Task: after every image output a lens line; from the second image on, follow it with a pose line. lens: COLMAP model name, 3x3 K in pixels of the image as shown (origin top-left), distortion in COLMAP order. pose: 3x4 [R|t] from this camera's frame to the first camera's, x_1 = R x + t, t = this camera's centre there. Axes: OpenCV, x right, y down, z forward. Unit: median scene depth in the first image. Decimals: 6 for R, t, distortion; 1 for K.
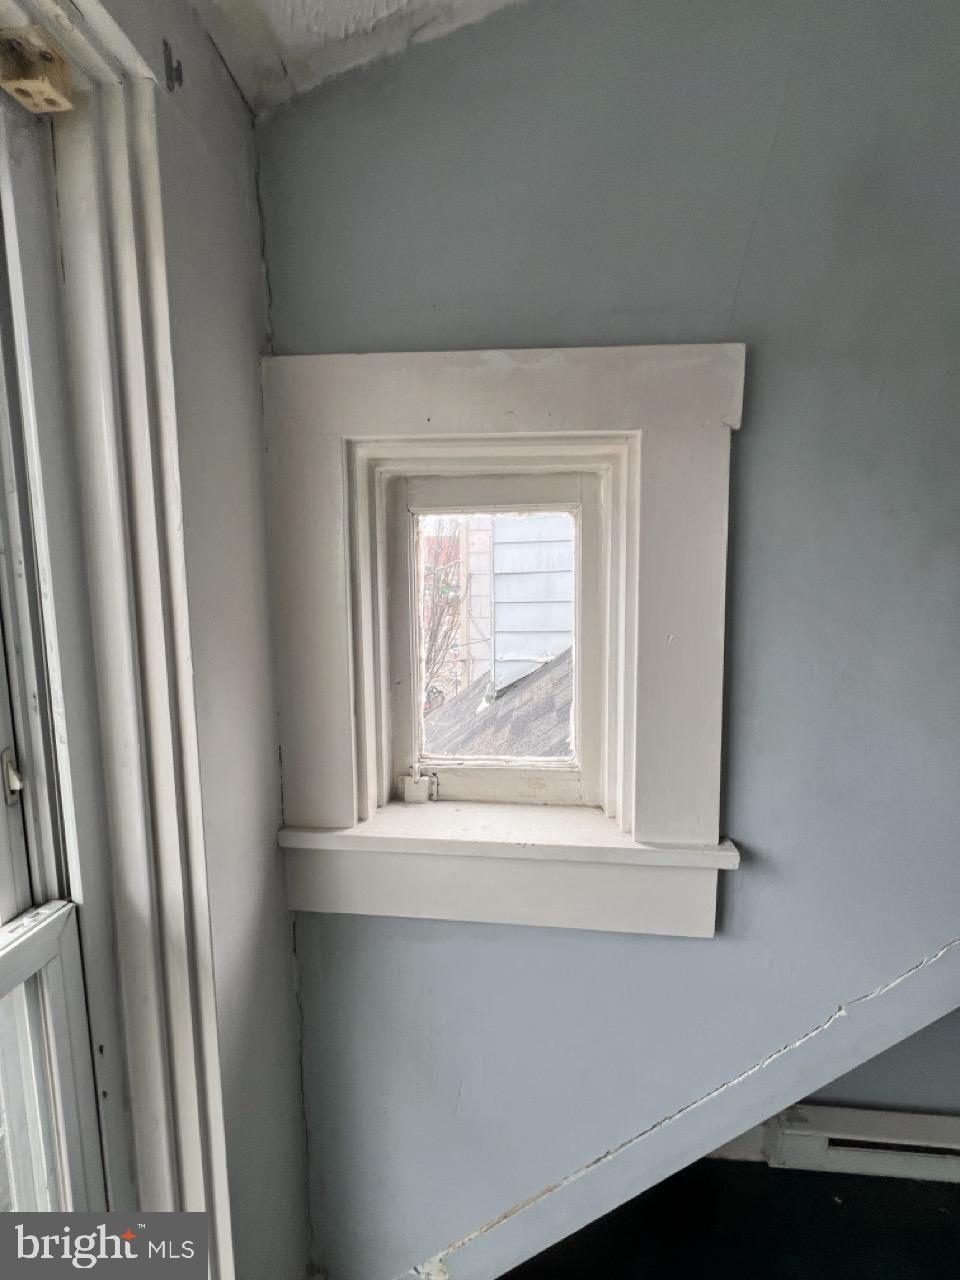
lens RADIAL K [[514.9, 0, 482.4], [0, 514.9, 644.7], [0, 0, 1]] dist [-0.000757, 0.000095]
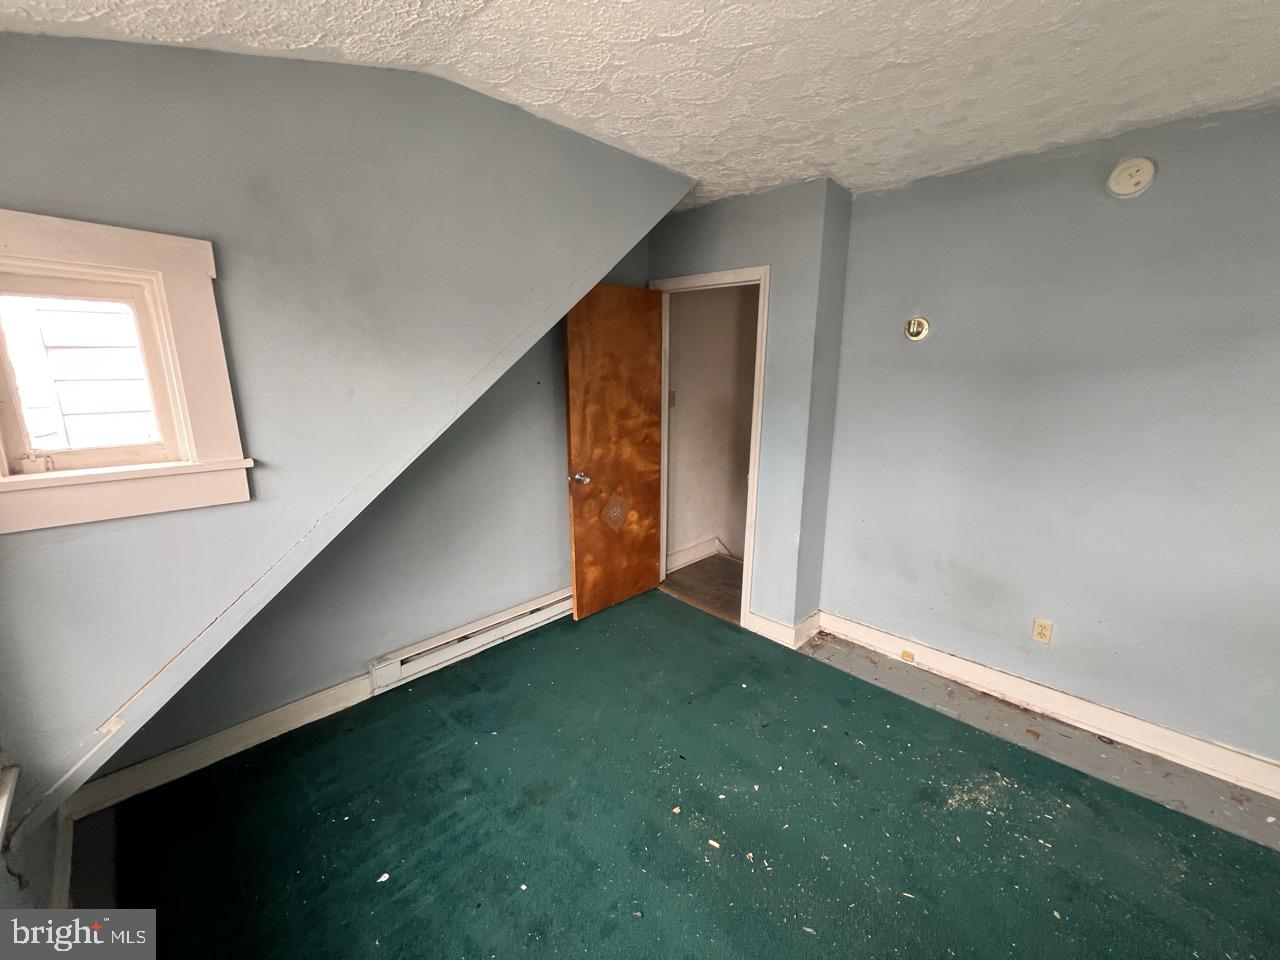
lens RADIAL K [[514.9, 0, 641.8], [0, 514.9, 483.4], [0, 0, 1]] dist [-0.000757, 0.000095]
pose [[0.633963, -0.155745, 0.757519, -0.174952], [0.075929, 0.987314, 0.139446, 0.292437], [-0.769627, -0.030886, 0.637746, -1.819284]]
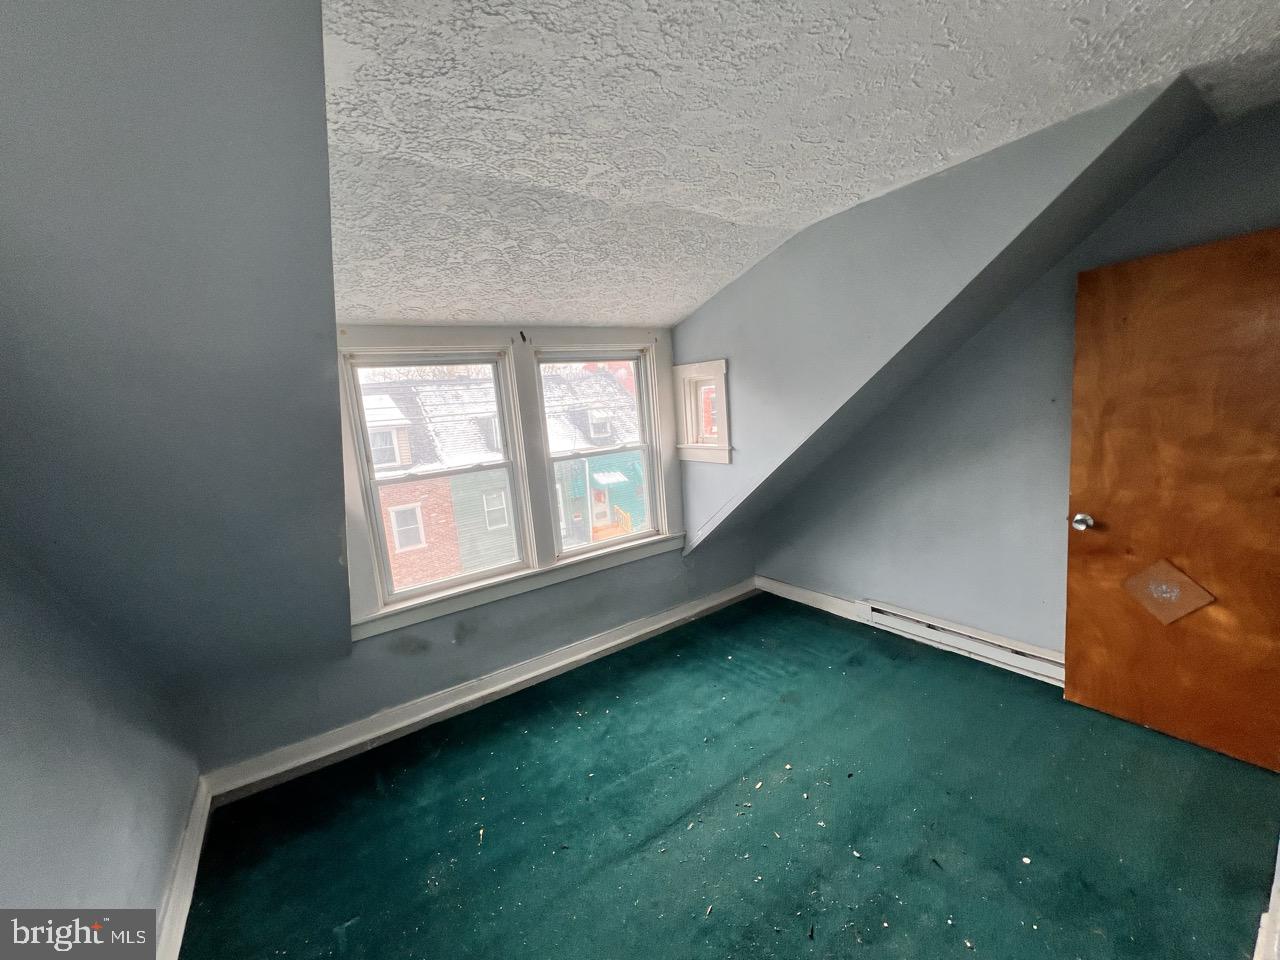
lens RADIAL K [[514.9, 0, 641.5], [0, 514.9, 485.8], [0, 0, 1]] dist [-0.000757, 0.000095]
pose [[0.636342, 0.077267, -0.767528, 4.031416], [-0.009084, 0.995653, 0.092701, 0.294595], [0.771354, -0.052017, 0.634278, -3.174118]]
